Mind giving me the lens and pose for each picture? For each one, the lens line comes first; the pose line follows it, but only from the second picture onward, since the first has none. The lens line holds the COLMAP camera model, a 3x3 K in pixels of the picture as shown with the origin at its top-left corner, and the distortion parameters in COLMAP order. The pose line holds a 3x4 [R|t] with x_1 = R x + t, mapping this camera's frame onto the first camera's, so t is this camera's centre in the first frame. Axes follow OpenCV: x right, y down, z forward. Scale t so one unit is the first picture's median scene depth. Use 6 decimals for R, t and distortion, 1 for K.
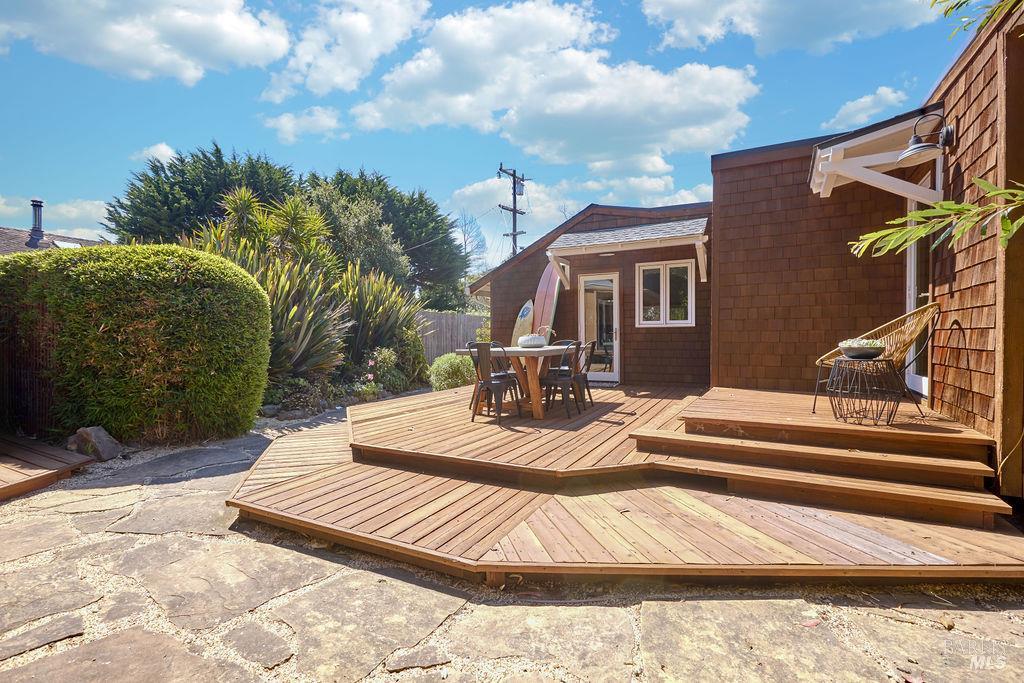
lens RADIAL K [[467.9, 0, 512.1], [0, 467.9, 338.6], [0, 0, 1]] dist [0.003266, -0.000092]
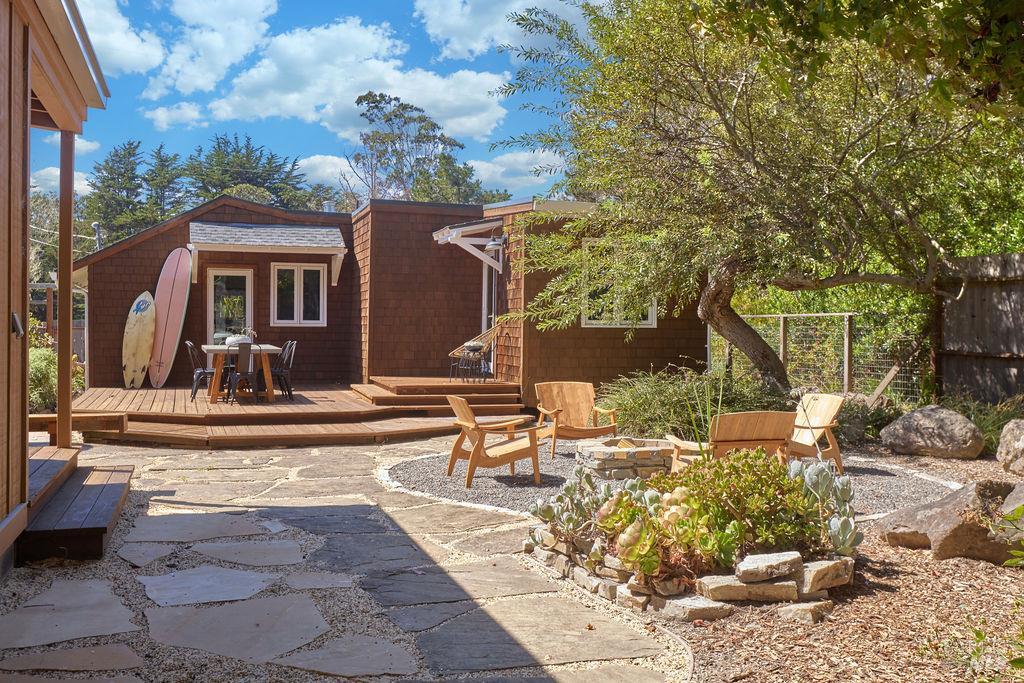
lens RADIAL K [[963.7, 0, 512.1], [0, 963.7, 340.1], [0, 0, 1]] dist [0.013553, 0.000000]
pose [[0.701483, 0.000016, 0.712686, -0.730779], [-0.009117, 0.999918, 0.008952, -0.015590], [-0.712628, -0.012777, 0.701426, -0.705378]]
